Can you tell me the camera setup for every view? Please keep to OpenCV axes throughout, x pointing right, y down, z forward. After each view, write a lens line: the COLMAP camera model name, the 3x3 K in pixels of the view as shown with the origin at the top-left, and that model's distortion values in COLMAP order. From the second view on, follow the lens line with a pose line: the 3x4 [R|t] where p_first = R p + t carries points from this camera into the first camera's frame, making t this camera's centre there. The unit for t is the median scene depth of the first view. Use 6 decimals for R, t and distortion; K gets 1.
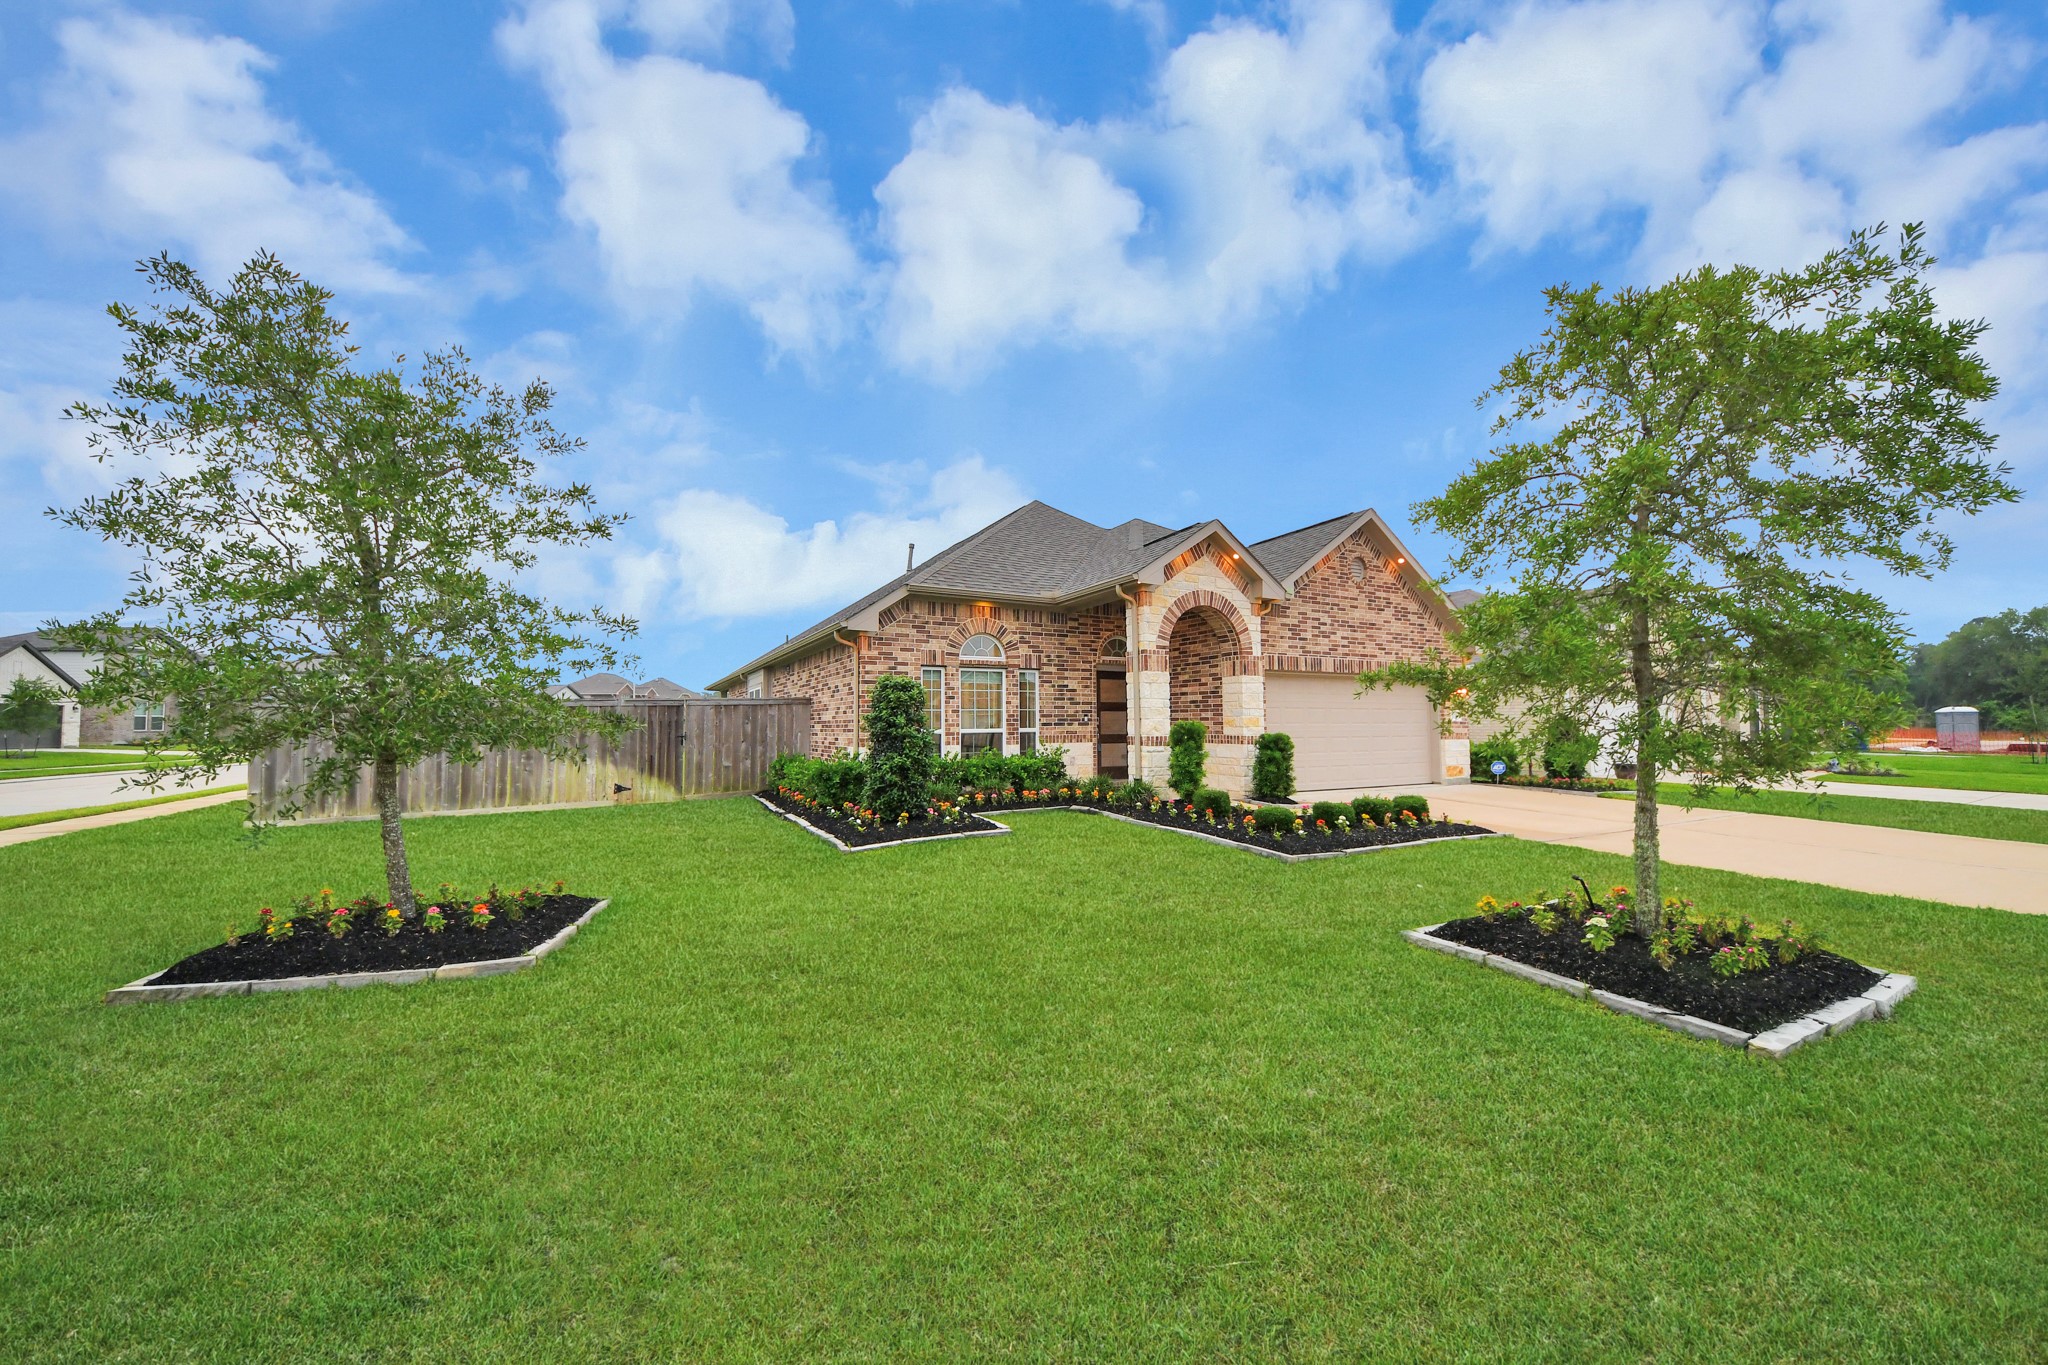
lens RADIAL K [[722.6, 0, 1015.1], [0, 722.6, 703.9], [0, 0, 1]] dist [0.001175, -0.000085]
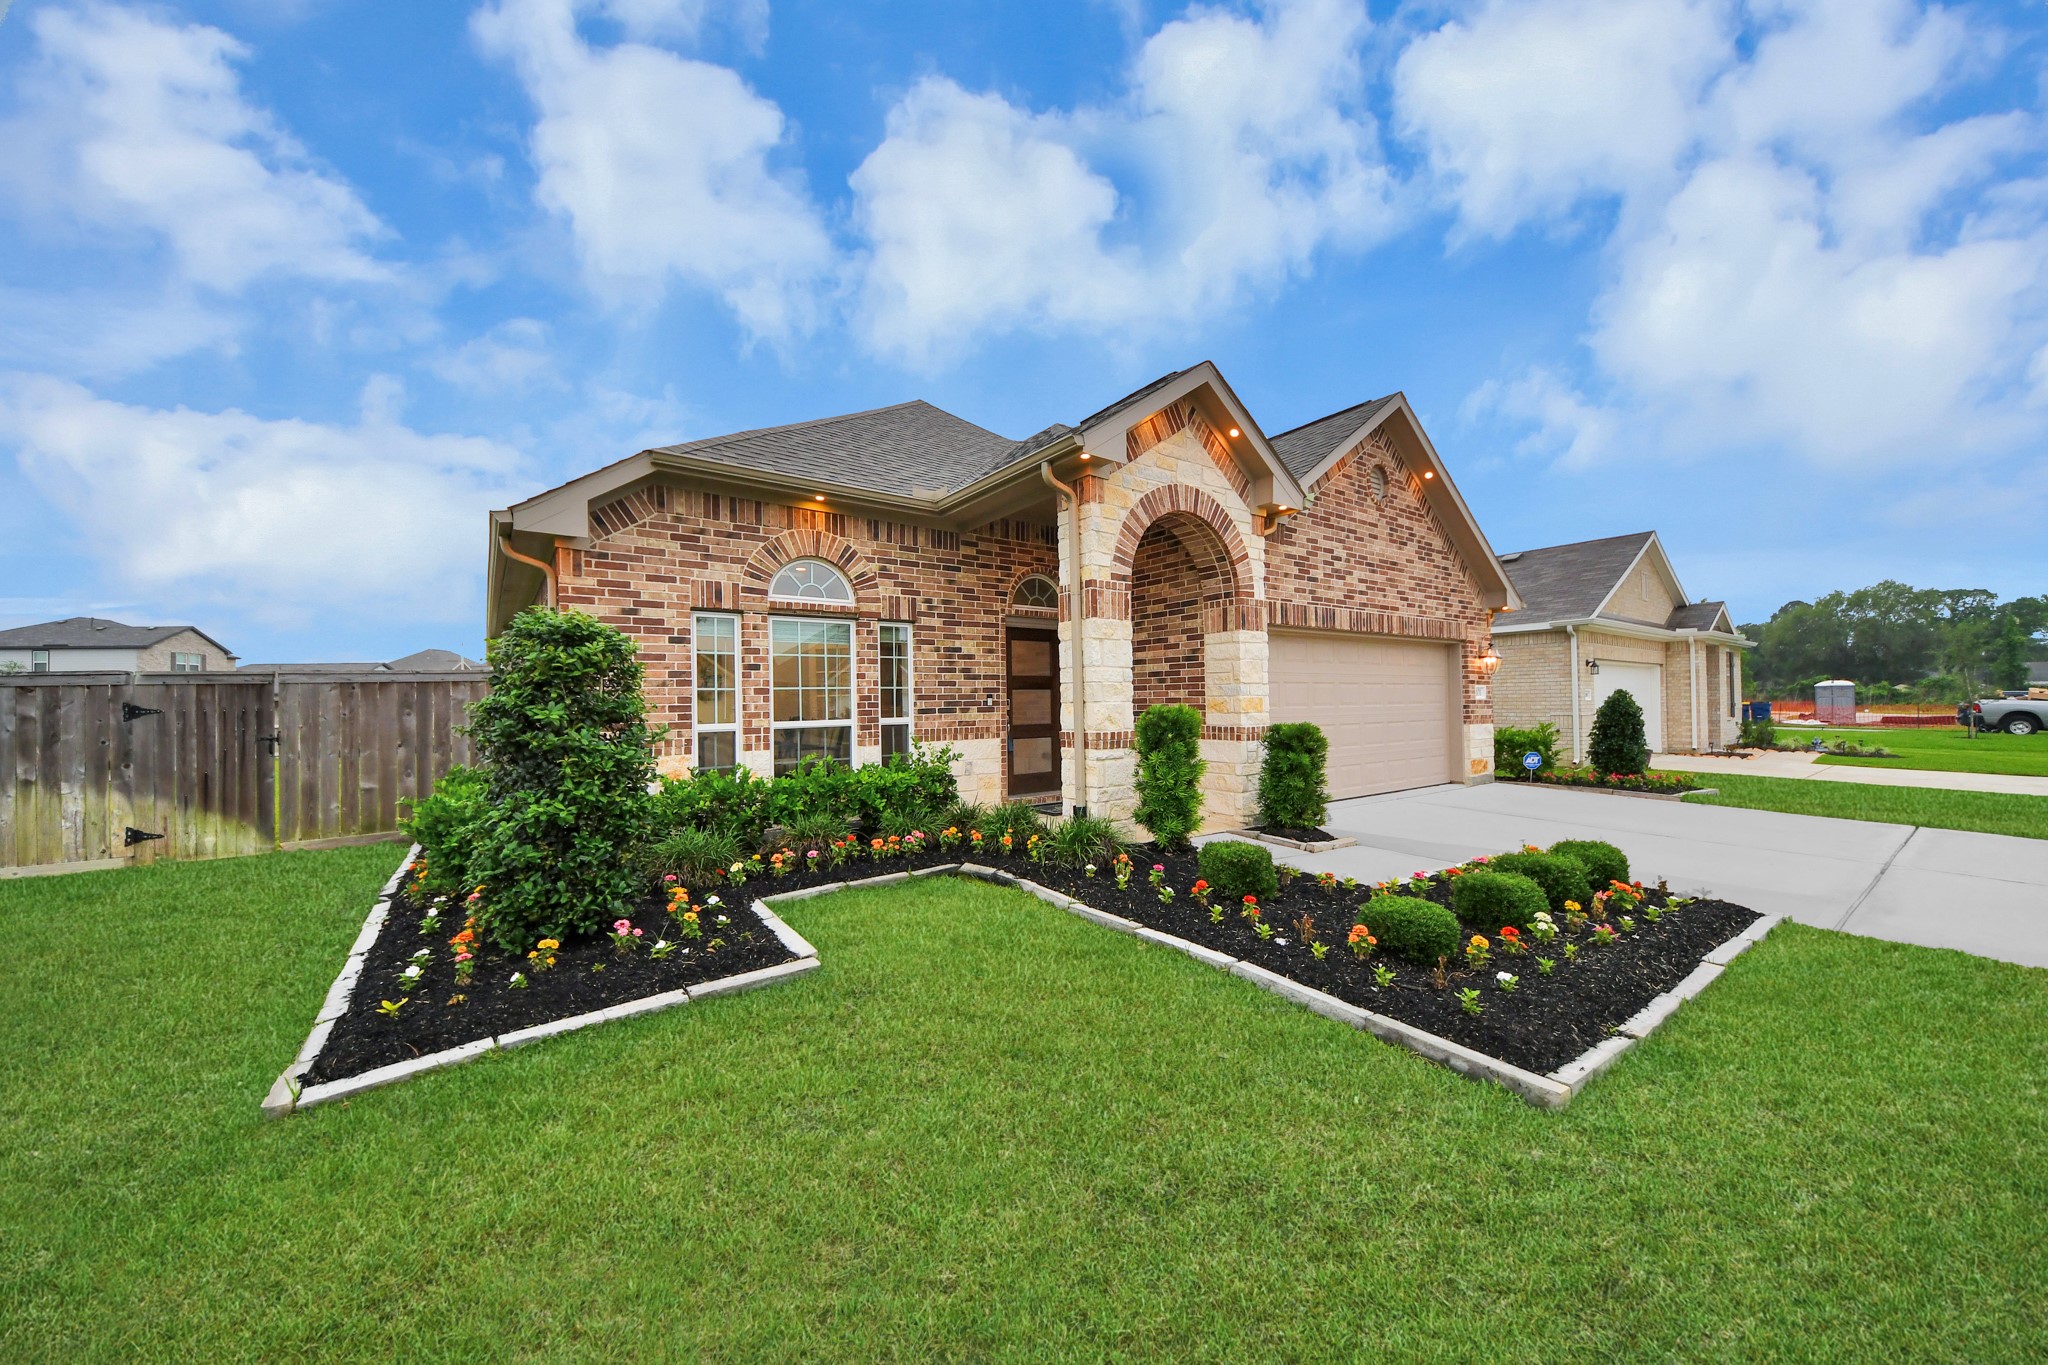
lens RADIAL K [[722.6, 0, 1015.1], [0, 722.6, 703.9], [0, 0, 1]] dist [0.001175, -0.000085]
pose [[0.991499, -0.008744, 0.129824, 0.039851], [0.004925, 0.999546, 0.029708, 0.004300], [-0.130024, -0.028816, 0.991092, 0.389044]]
